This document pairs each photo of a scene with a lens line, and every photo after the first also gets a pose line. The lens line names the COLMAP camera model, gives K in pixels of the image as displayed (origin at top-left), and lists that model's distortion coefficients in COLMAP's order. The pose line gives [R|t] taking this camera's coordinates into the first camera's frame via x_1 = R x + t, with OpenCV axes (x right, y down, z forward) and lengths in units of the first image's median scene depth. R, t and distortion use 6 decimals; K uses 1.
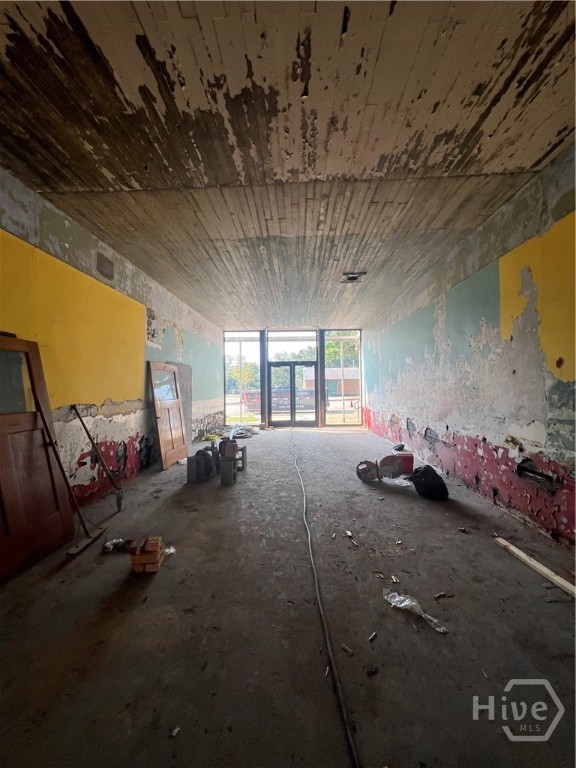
lens RADIAL K [[308.3, 0, 288.8], [0, 308.3, 381.8], [0, 0, 1]] dist [-0.003401, 0.000823]
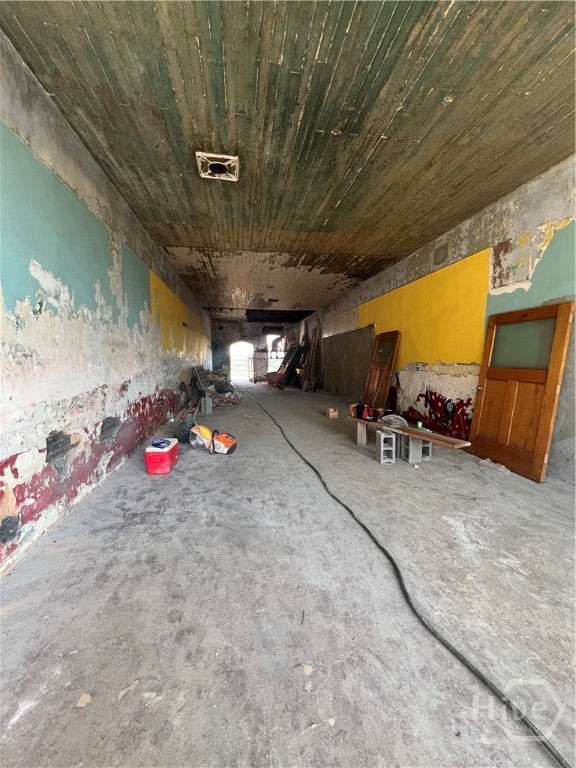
lens RADIAL K [[308.3, 0, 288.8], [0, 308.3, 381.8], [0, 0, 1]] dist [-0.003401, 0.000823]
pose [[-0.984043, 0.029912, -0.175400, 0.245752], [0.019158, 0.997849, 0.062691, 0.051729], [0.176898, 0.058331, -0.982499, 2.132387]]
